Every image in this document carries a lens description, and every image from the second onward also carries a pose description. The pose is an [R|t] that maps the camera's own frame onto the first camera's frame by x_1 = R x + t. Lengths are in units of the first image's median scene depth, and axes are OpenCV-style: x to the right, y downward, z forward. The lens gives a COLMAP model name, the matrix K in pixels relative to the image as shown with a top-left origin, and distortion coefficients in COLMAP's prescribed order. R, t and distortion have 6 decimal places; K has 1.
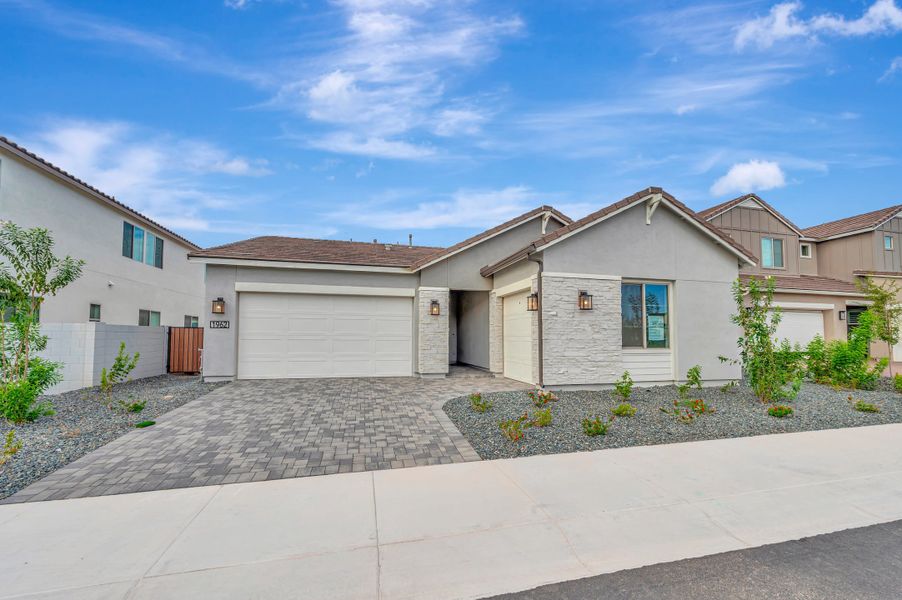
lens RADIAL K [[360.1, 0, 451.0], [0, 360.1, 300.0], [0, 0, 1]] dist [-0.000340, 0.000125]
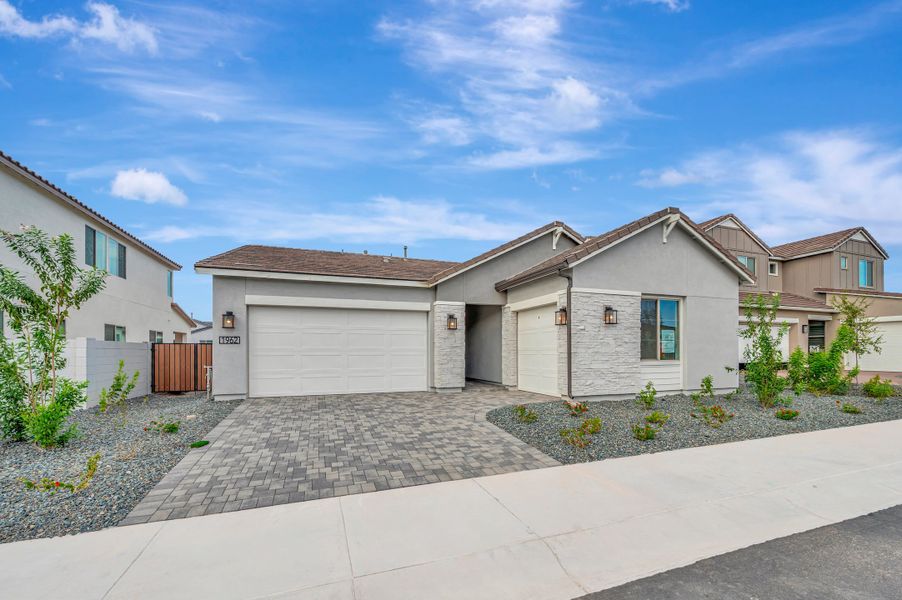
lens RADIAL K [[370.8, 0, 450.3], [0, 370.8, 329.3], [0, 0, 1]] dist [0.000686, -0.000036]
pose [[0.994870, -0.002177, 0.101138, -0.190544], [-0.002066, 0.999123, 0.041825, -0.002114], [-0.101140, -0.041819, 0.993993, -0.024506]]
